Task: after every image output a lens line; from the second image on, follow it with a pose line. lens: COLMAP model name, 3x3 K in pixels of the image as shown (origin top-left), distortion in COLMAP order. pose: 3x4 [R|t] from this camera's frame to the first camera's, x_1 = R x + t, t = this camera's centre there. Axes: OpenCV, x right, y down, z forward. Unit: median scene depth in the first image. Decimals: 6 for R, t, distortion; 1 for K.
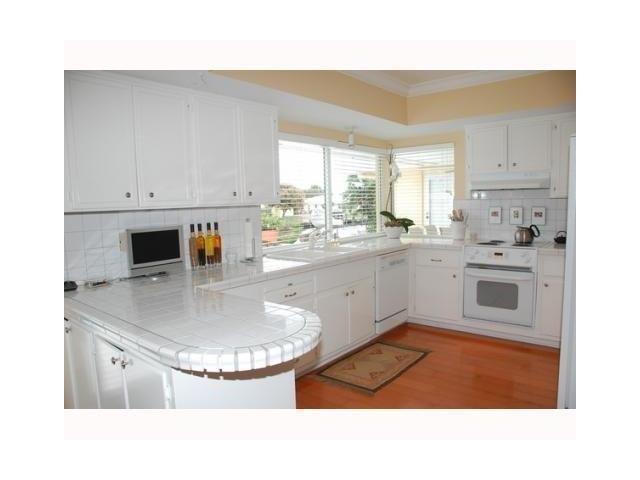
lens RADIAL K [[405.2, 0, 318.1], [0, 405.2, 239.0], [0, 0, 1]] dist [-0.050712, 0.001870]
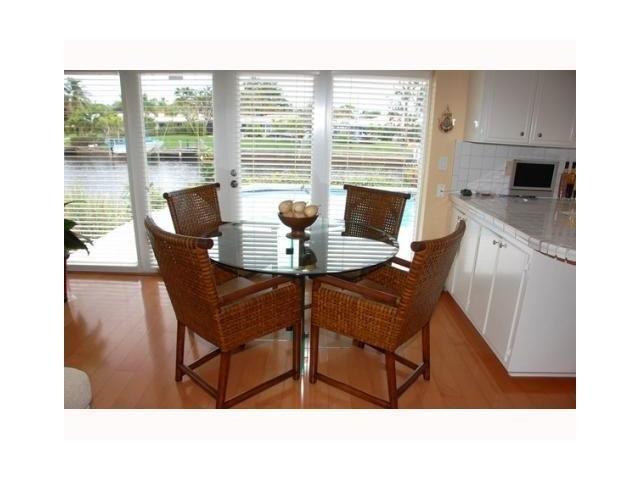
lens RADIAL K [[405.2, 0, 318.8], [0, 405.2, 236.6], [0, 0, 1]] dist [-0.050712, 0.001870]
pose [[0.658518, 0.254906, -0.708080, 0.098085], [-0.127348, 0.965064, 0.228985, 0.003032], [0.741712, -0.060618, 0.667973, -0.373316]]
